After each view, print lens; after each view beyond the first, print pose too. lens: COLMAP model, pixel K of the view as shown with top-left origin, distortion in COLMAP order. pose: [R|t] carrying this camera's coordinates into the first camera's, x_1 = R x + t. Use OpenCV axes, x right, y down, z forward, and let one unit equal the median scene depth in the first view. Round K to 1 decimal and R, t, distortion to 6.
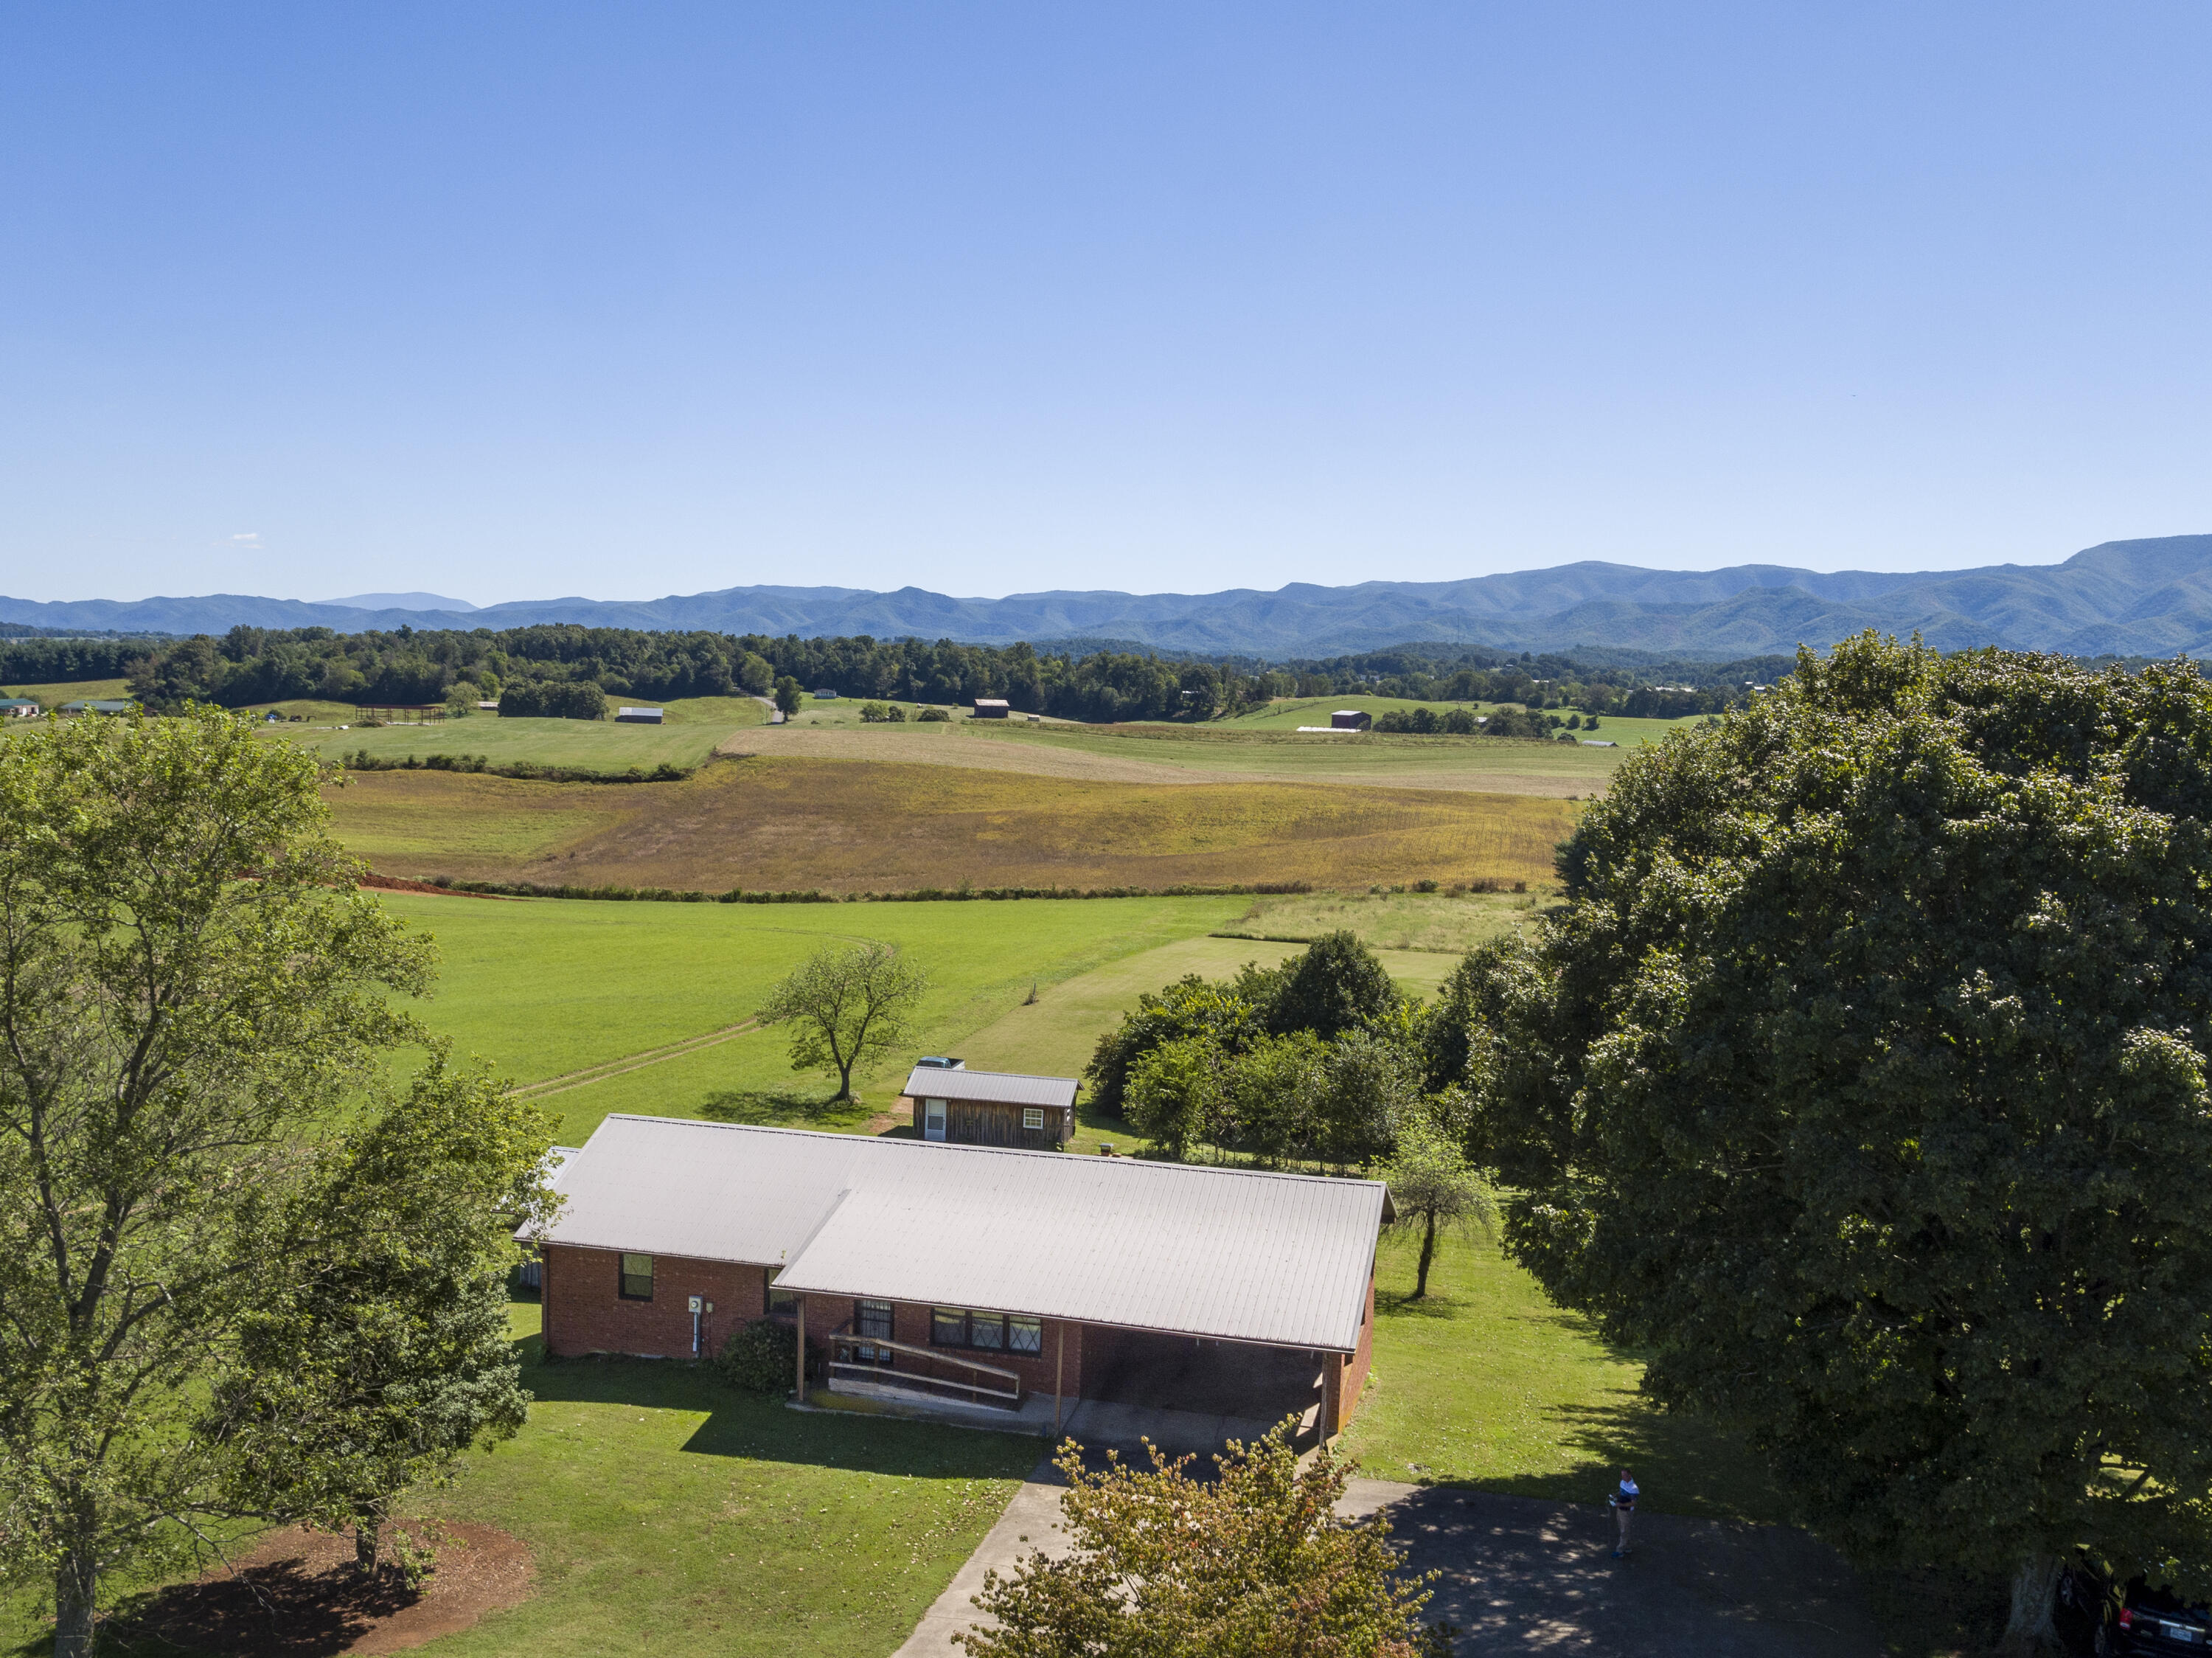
lens RADIAL K [[2035.4, 0, 1114.5], [0, 2035.4, 832.3], [0, 0, 1]] dist [0.000977, 0.005918]
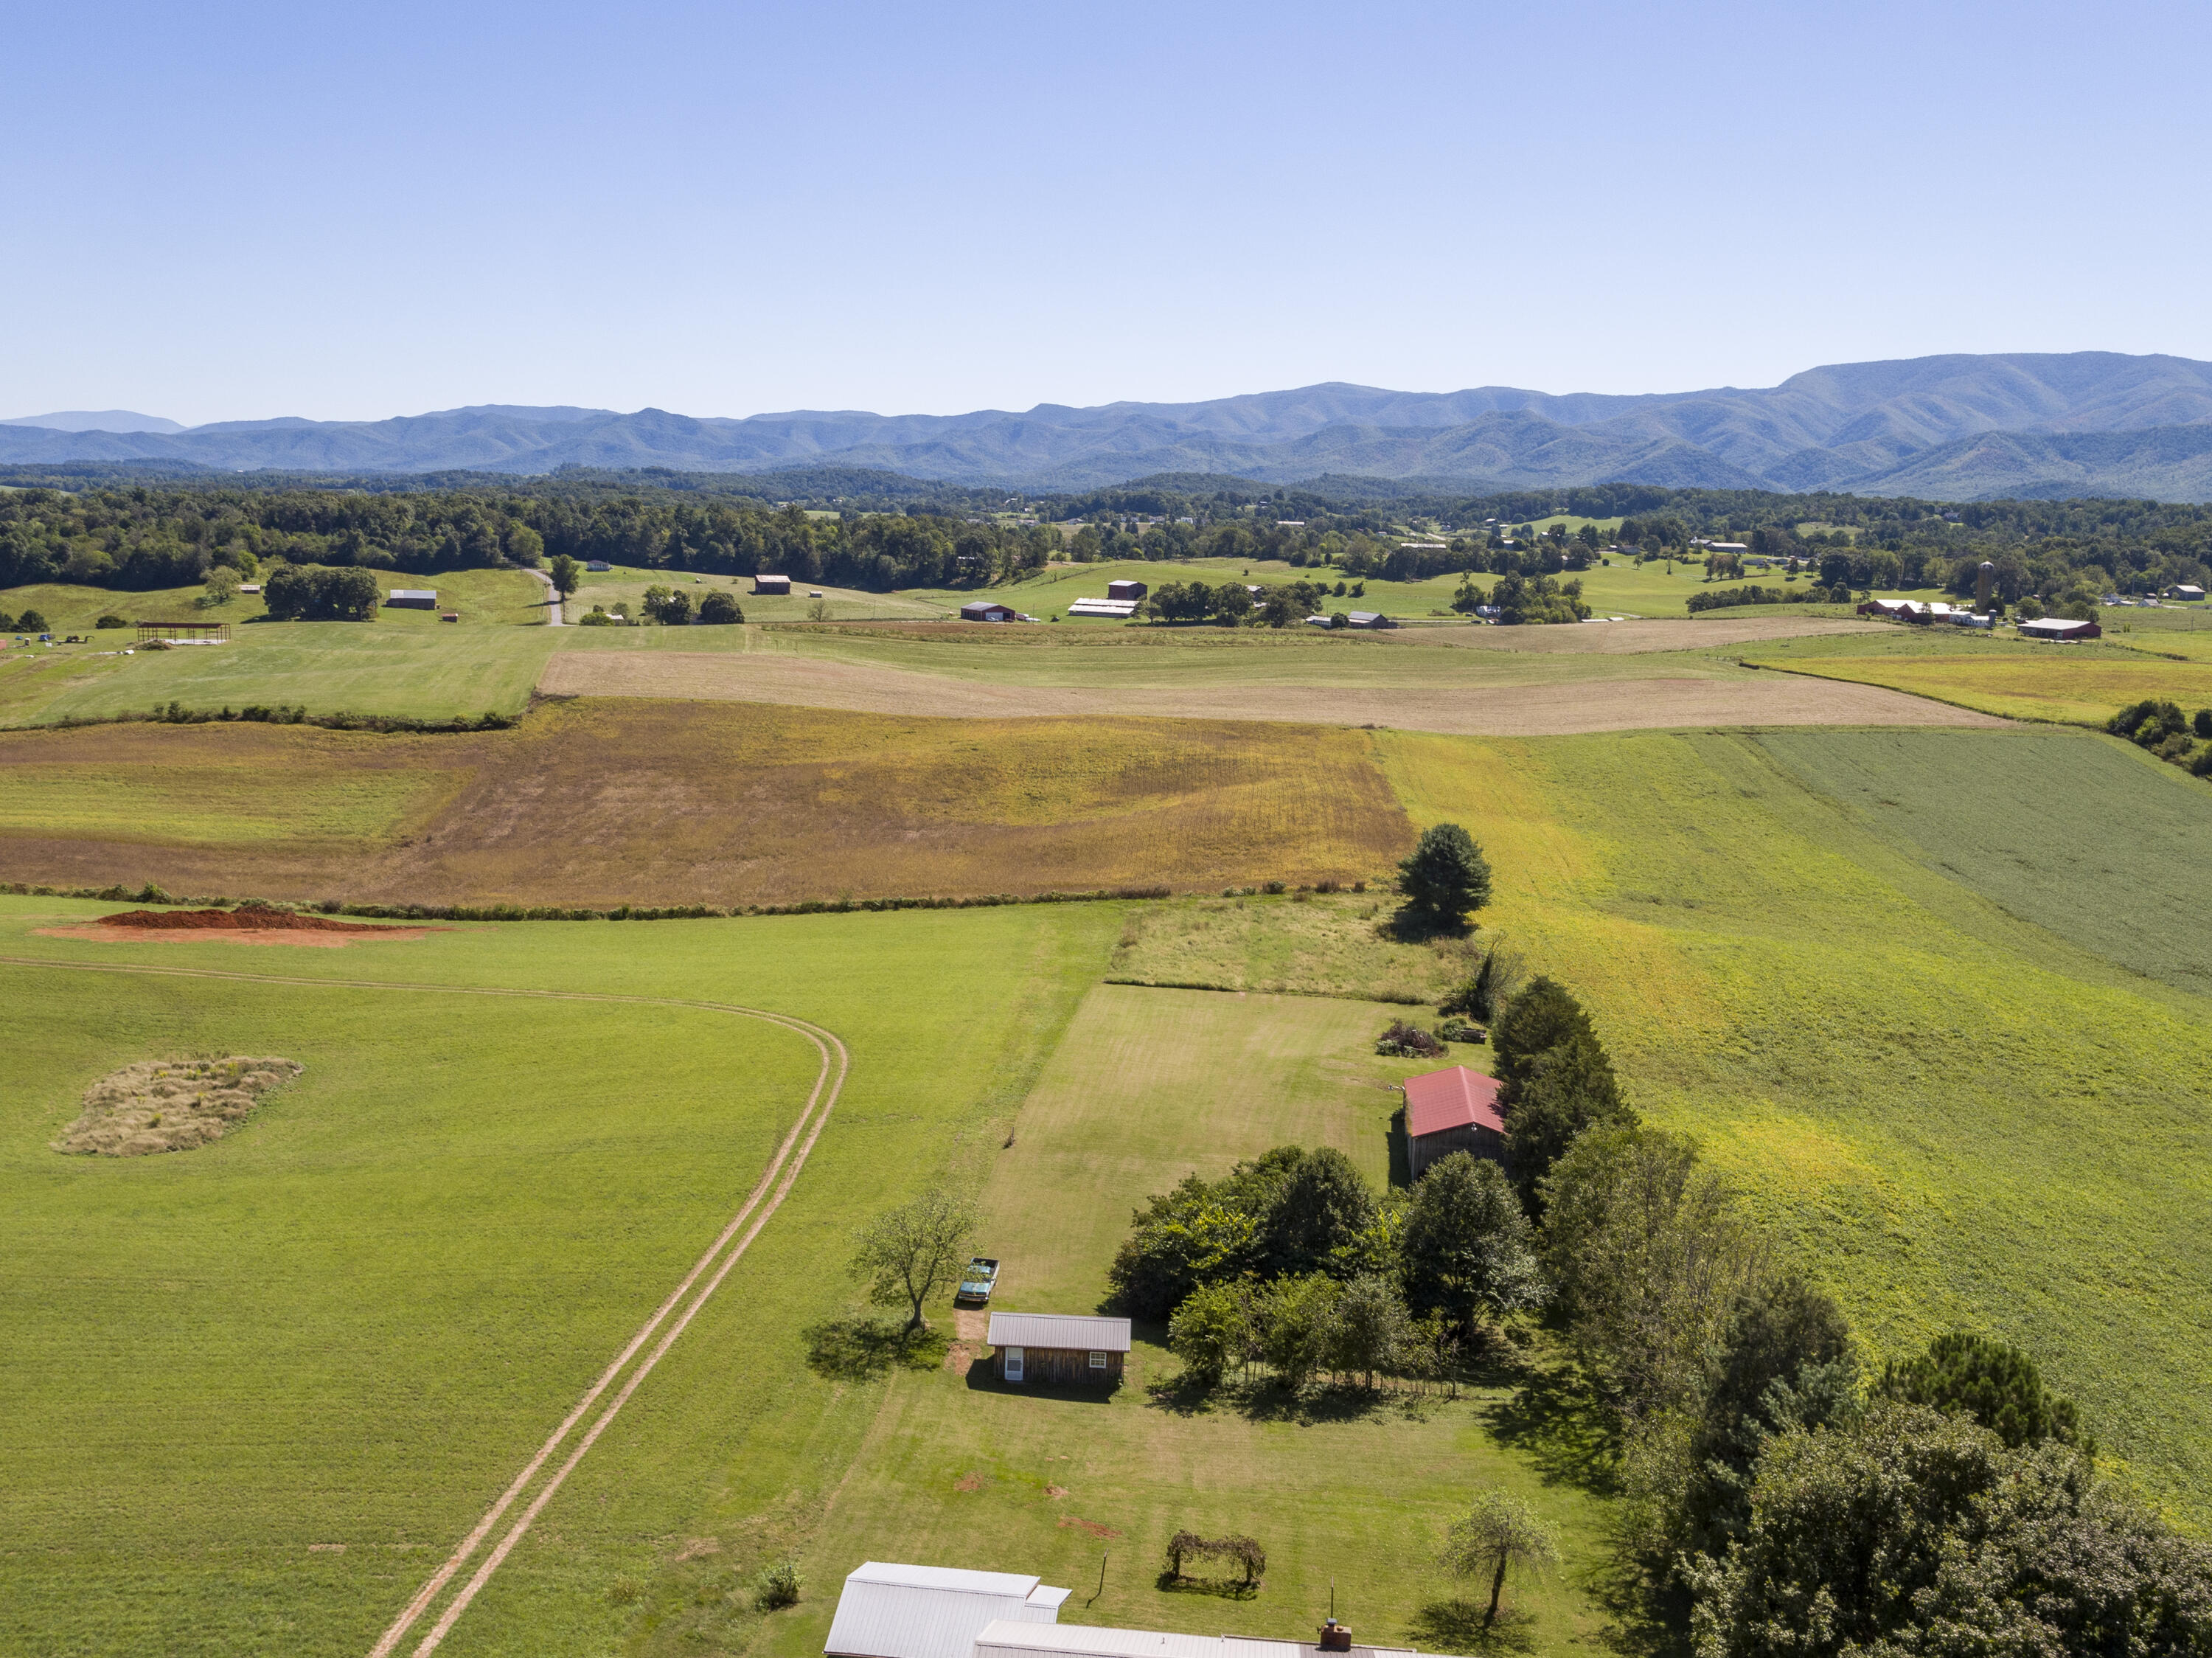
lens RADIAL K [[2019.7, 0, 1114.7], [0, 2019.7, 830.7], [0, 0, 1]] dist [-0.001355, 0.008540]
pose [[0.992406, -0.024710, 0.120497, -0.015915], [0.013947, 0.995902, 0.089359, -0.026415], [-0.122211, -0.086999, 0.988684, -0.013844]]
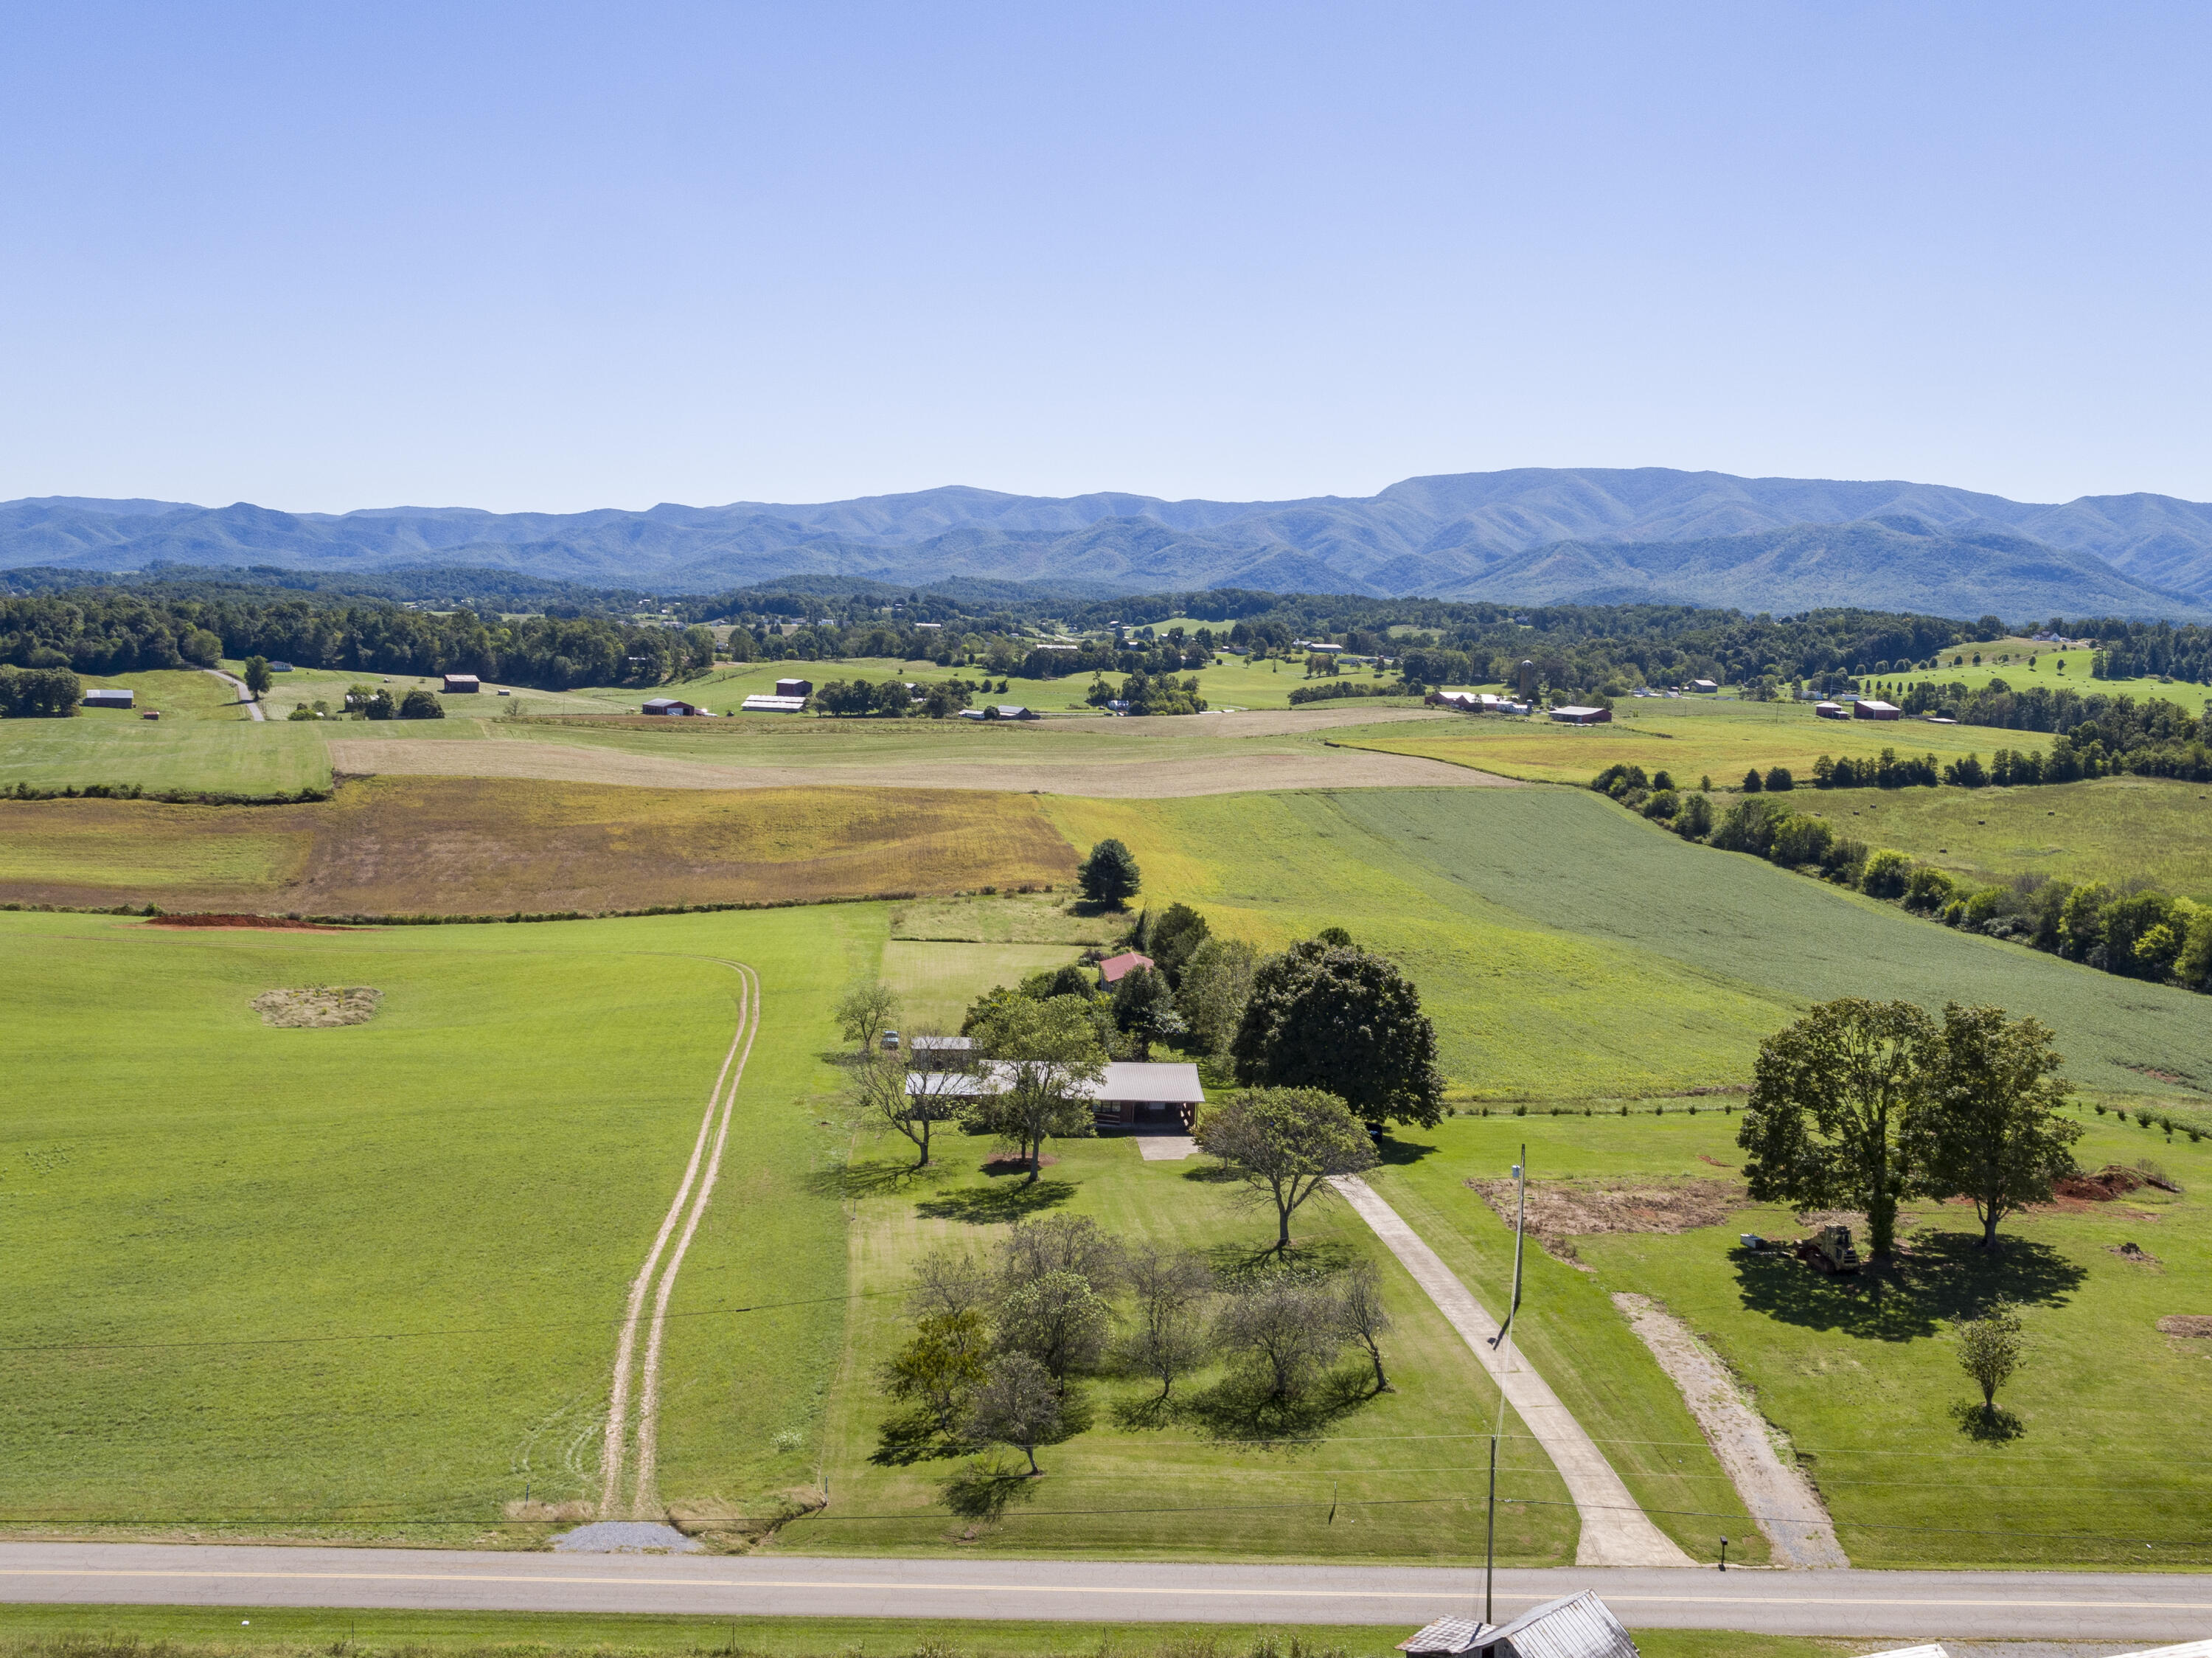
lens RADIAL K [[2035.4, 0, 1114.5], [0, 2035.4, 832.3], [0, 0, 1]] dist [0.000977, 0.005918]
pose [[0.953271, -0.035624, 0.300010, -0.056369], [0.023456, 0.998753, 0.044064, -0.021527], [-0.301205, -0.034967, 0.952918, -0.127871]]
